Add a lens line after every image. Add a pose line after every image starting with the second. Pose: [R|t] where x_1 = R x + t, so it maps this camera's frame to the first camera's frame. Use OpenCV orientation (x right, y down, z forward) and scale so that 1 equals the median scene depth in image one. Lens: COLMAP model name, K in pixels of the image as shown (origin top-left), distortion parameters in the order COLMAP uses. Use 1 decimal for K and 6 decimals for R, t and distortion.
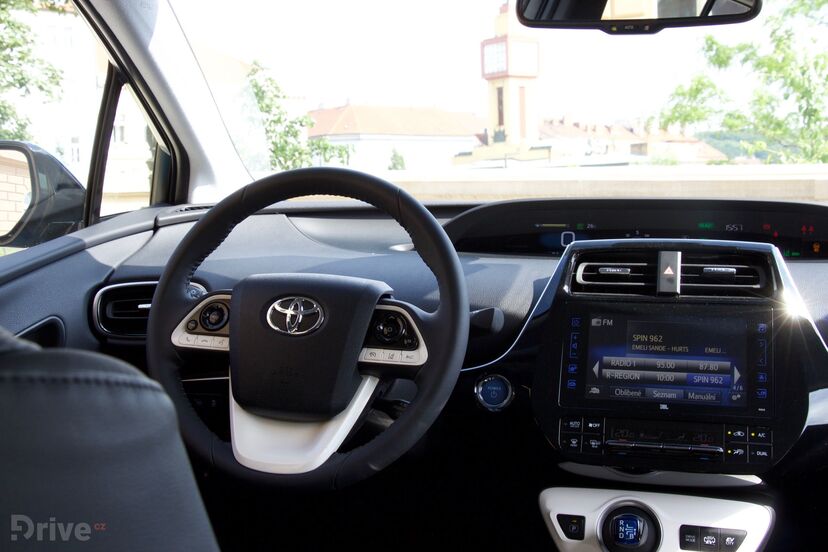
lens RADIAL K [[1120.0, 0, 414.0], [0, 1120.0, 276.0], [0, 0, 1]] dist [0.017772, 0.065111]
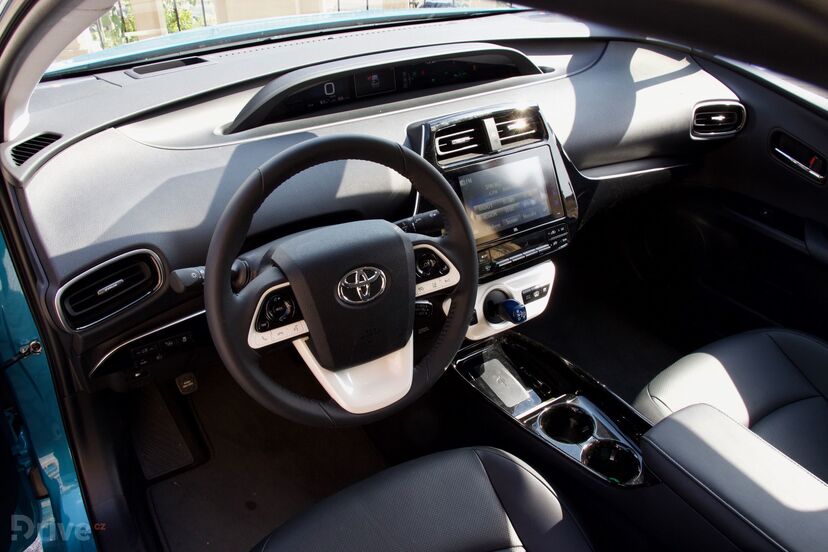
lens RADIAL K [[671.0, 0, 414.0], [0, 671.0, 276.0], [0, 0, 1]] dist [-0.182460, 0.138620]
pose [[0.674493, -0.395025, 0.623711, -0.450615], [0.046612, 0.865914, 0.498016, -0.280321], [-0.736809, -0.306836, 0.602466, 0.518942]]
